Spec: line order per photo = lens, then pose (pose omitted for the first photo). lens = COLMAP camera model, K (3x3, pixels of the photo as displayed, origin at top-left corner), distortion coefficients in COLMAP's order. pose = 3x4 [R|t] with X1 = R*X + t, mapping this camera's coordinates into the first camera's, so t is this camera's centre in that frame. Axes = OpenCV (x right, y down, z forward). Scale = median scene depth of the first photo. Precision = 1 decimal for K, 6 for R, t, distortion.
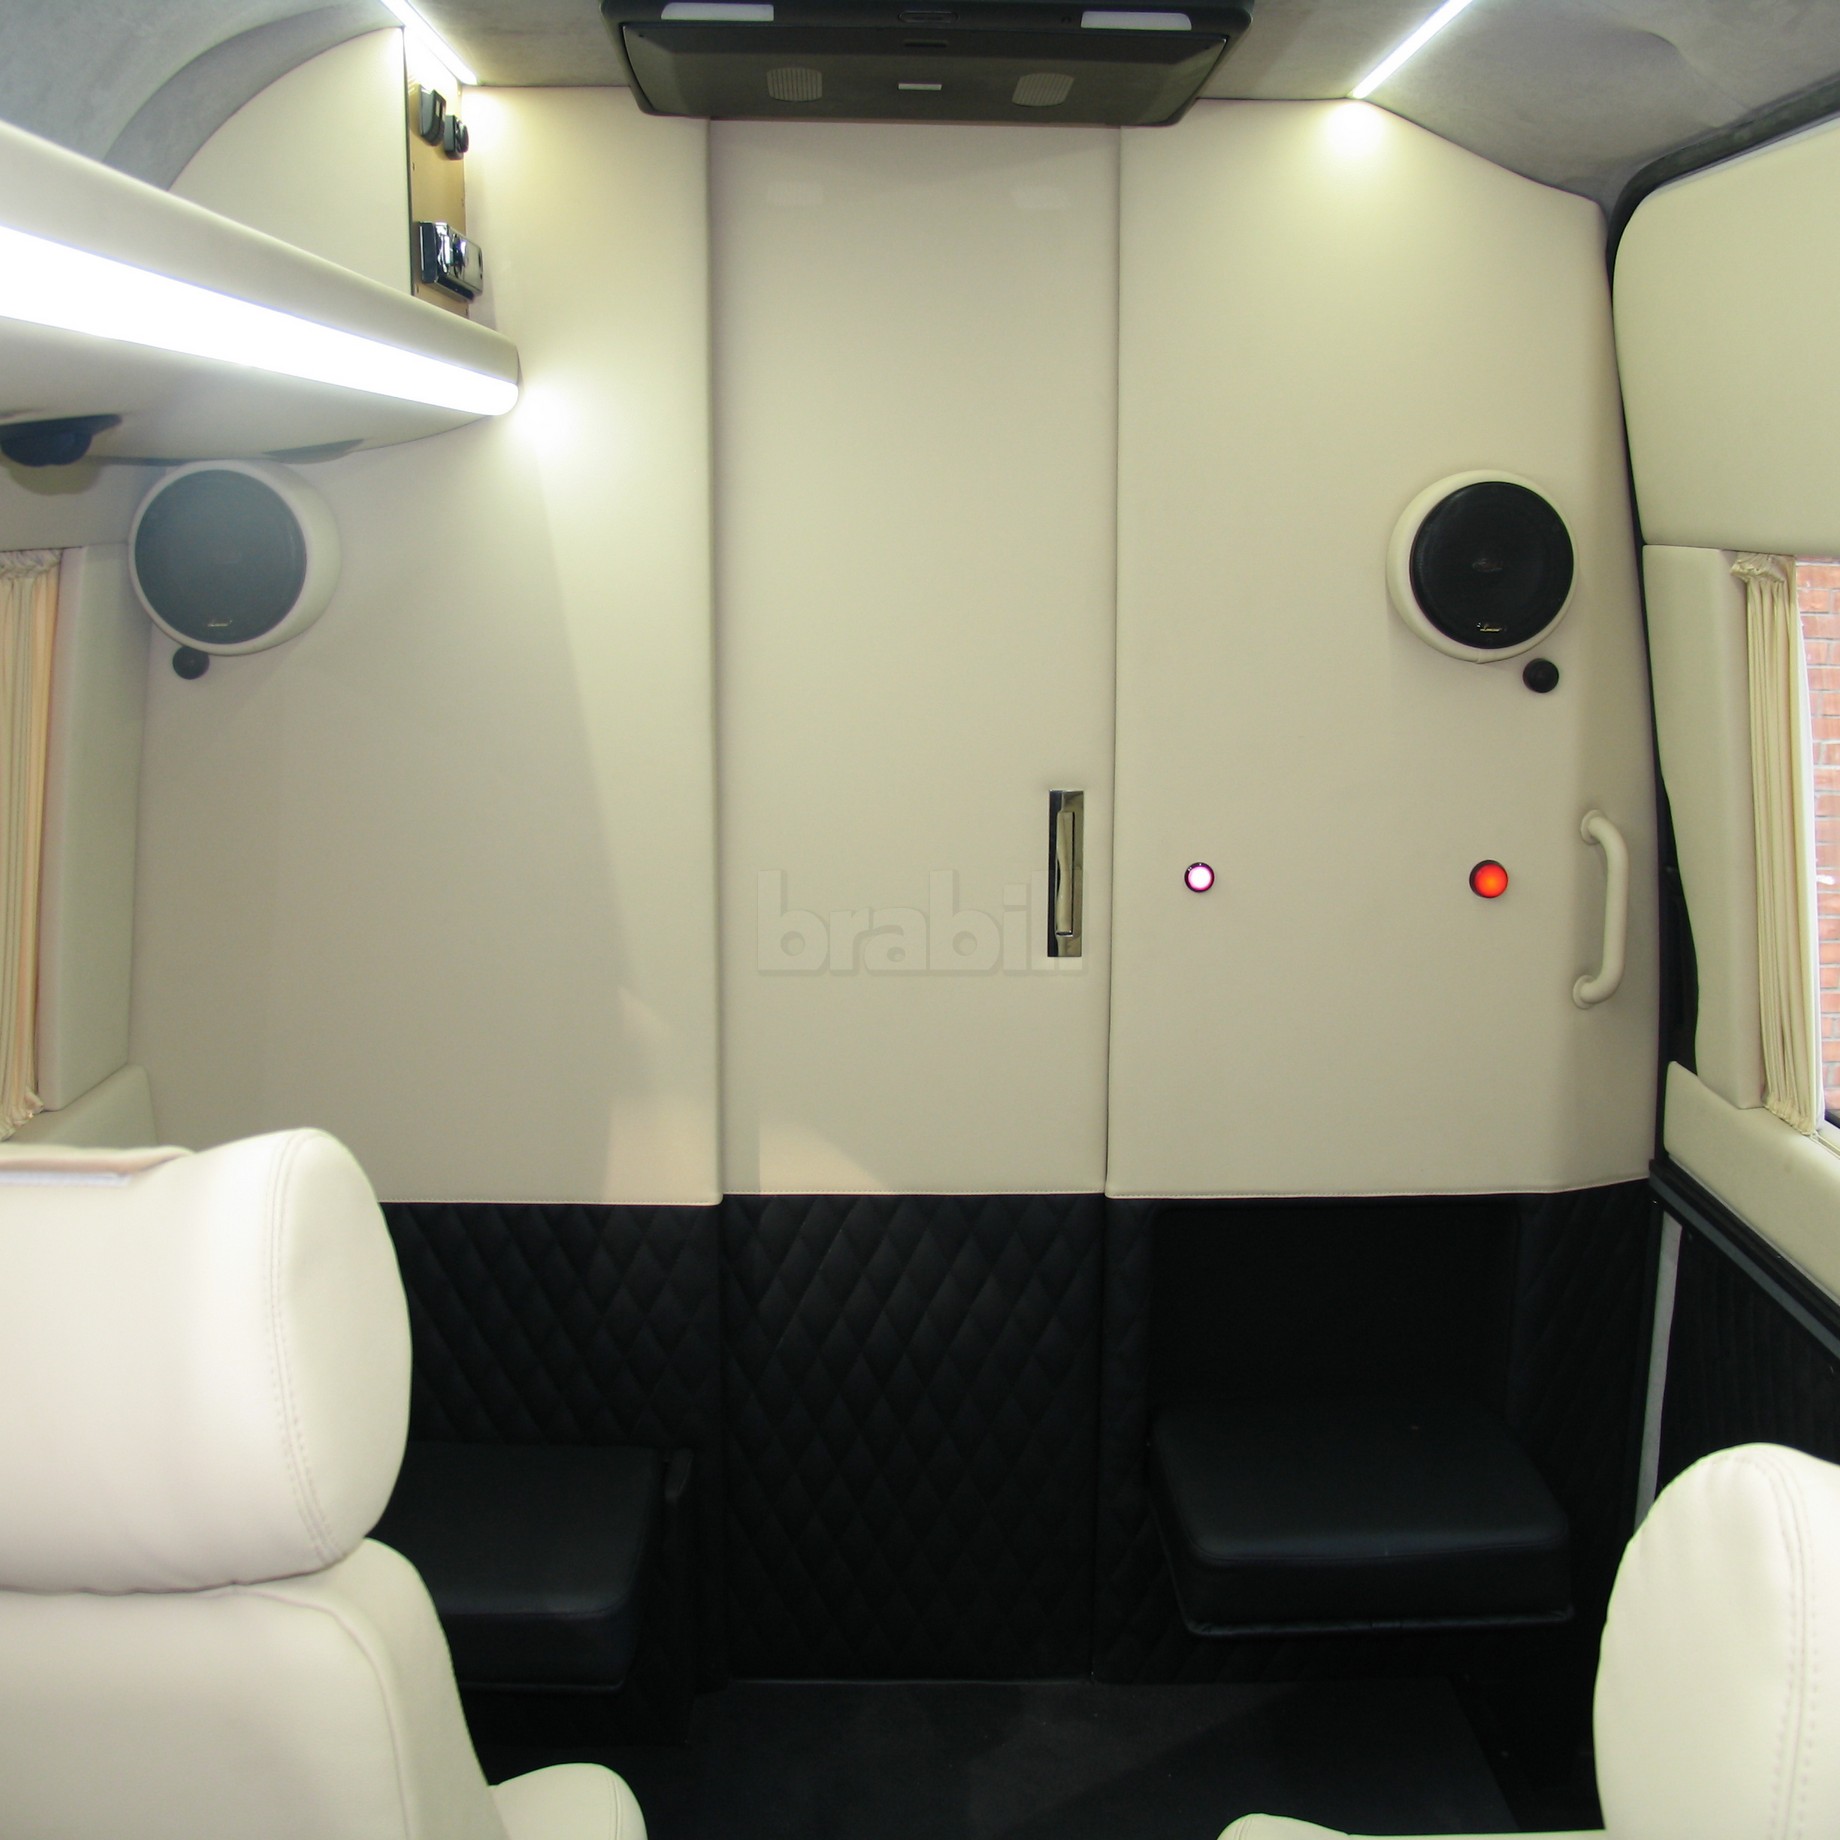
lens RADIAL K [[2106.9, 0, 939.8], [0, 2106.9, 914.5], [0, 0, 1]] dist [-0.163936, 0.136092]
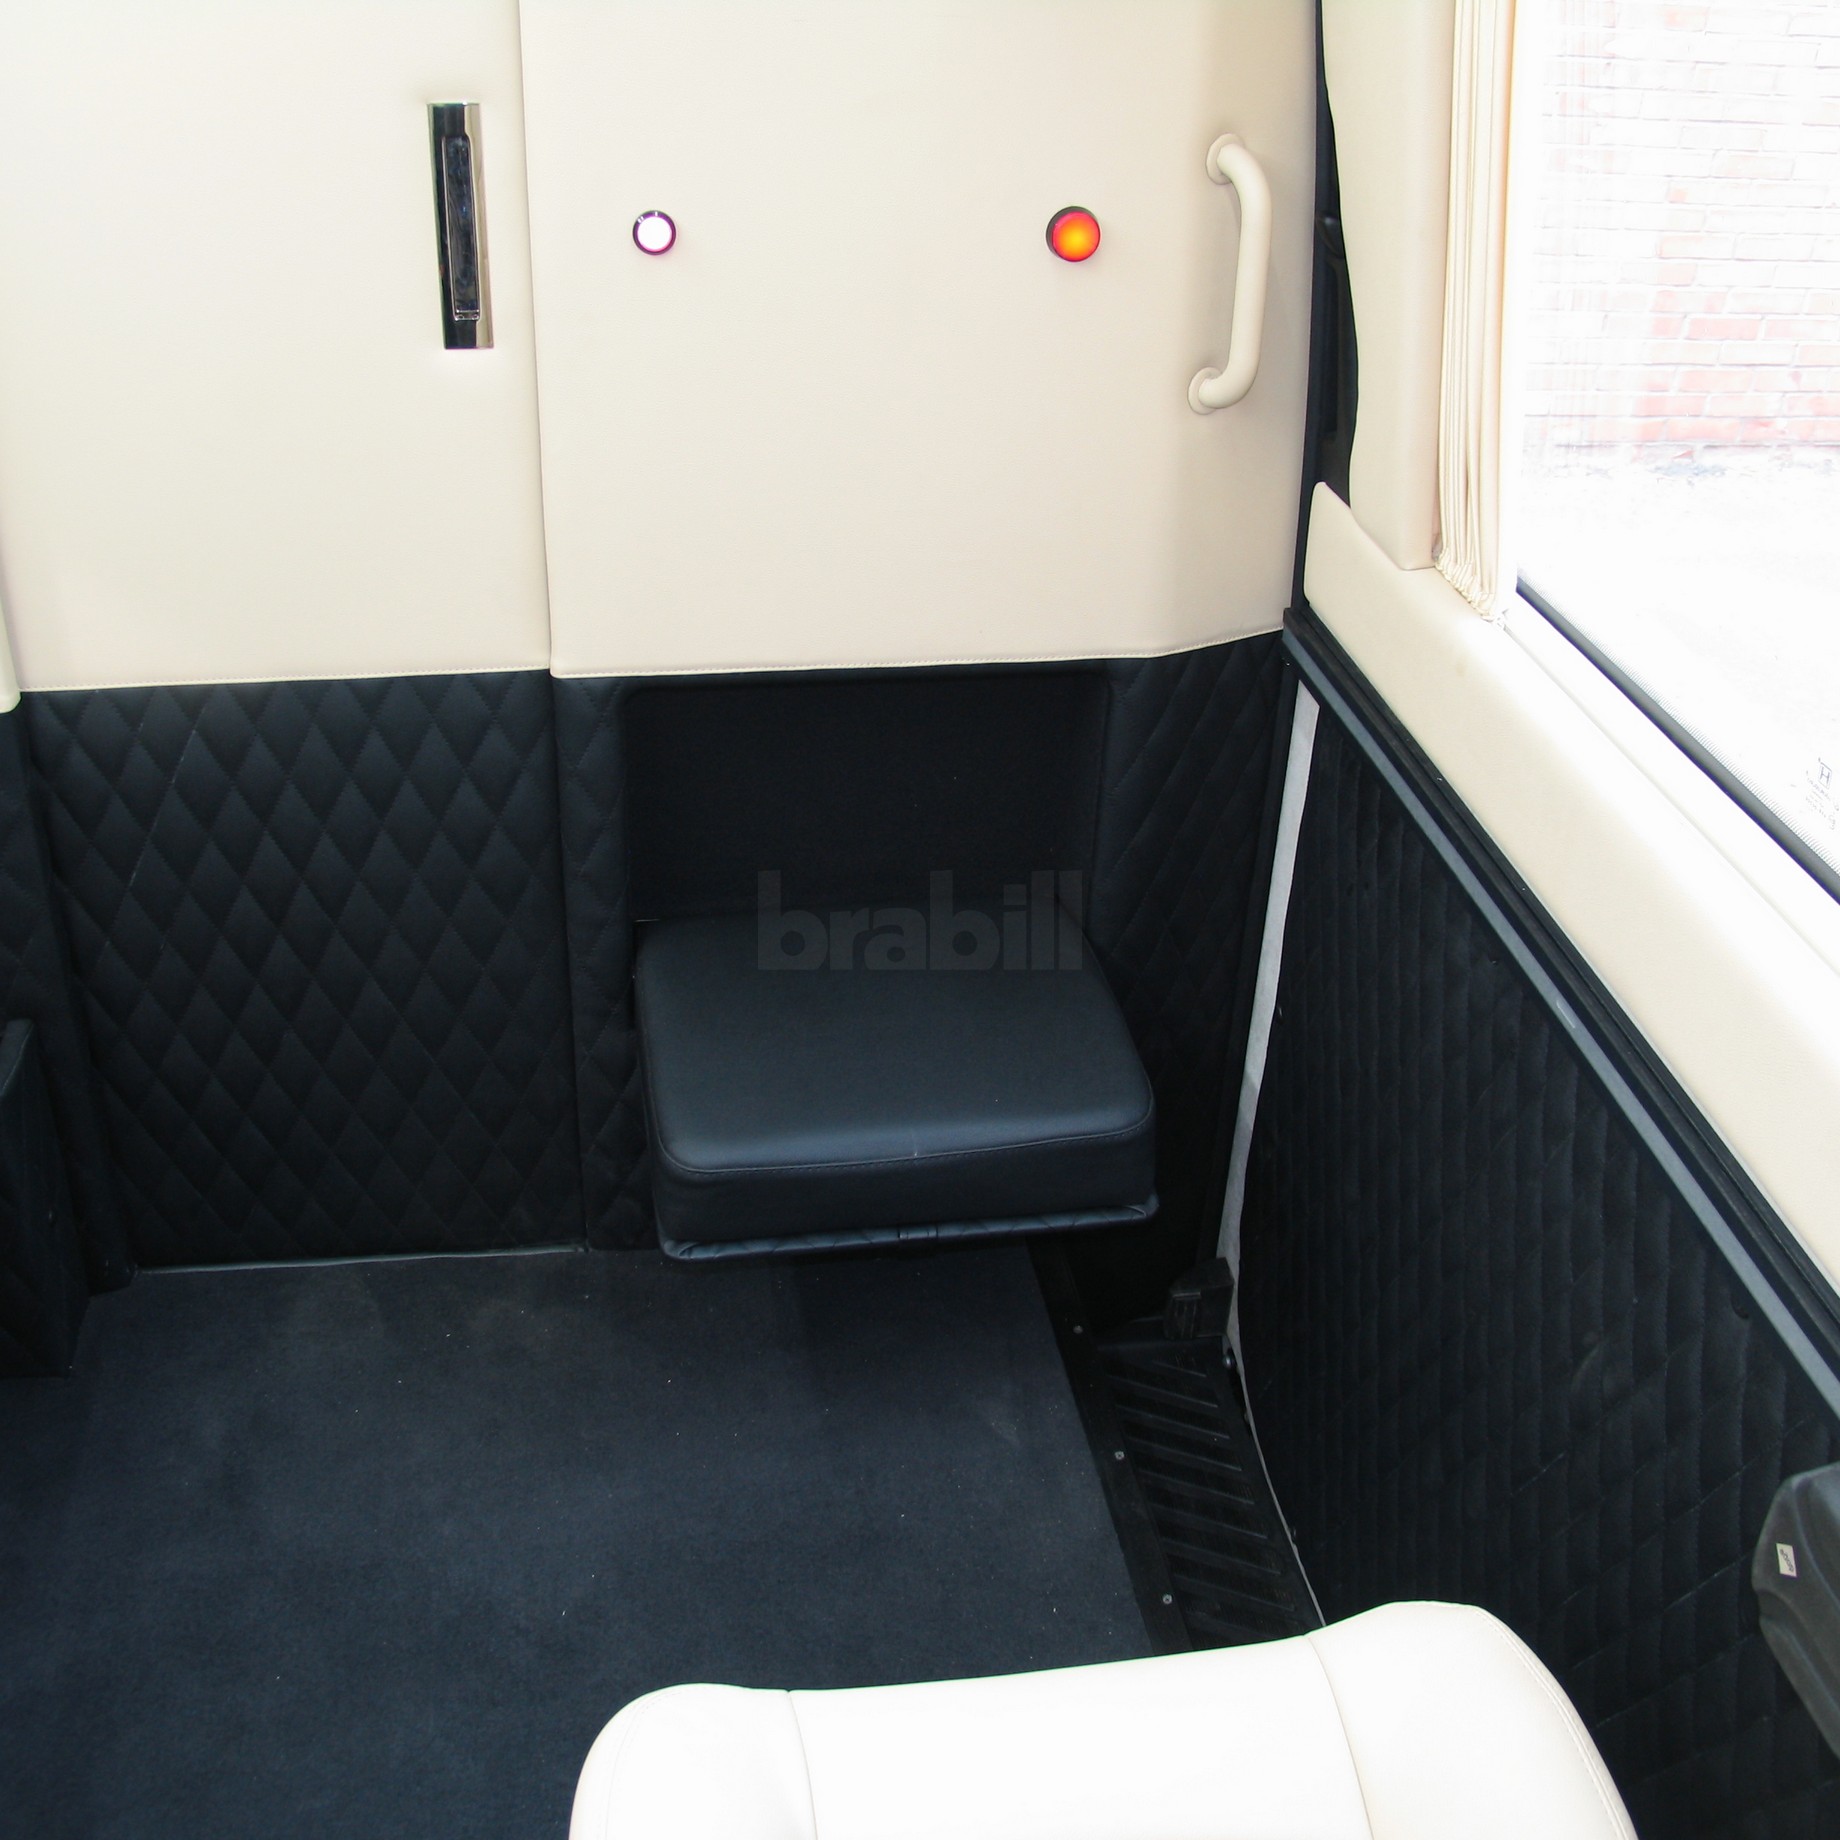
lens RADIAL K [[2106.9, 0, 939.8], [0, 2106.9, 914.5], [0, 0, 1]] dist [-0.163936, 0.136092]
pose [[0.989106, -0.044029, 0.140468, 0.109170], [-0.007901, 0.936969, 0.349323, -0.044939], [-0.146994, -0.346628, 0.926413, 0.277212]]
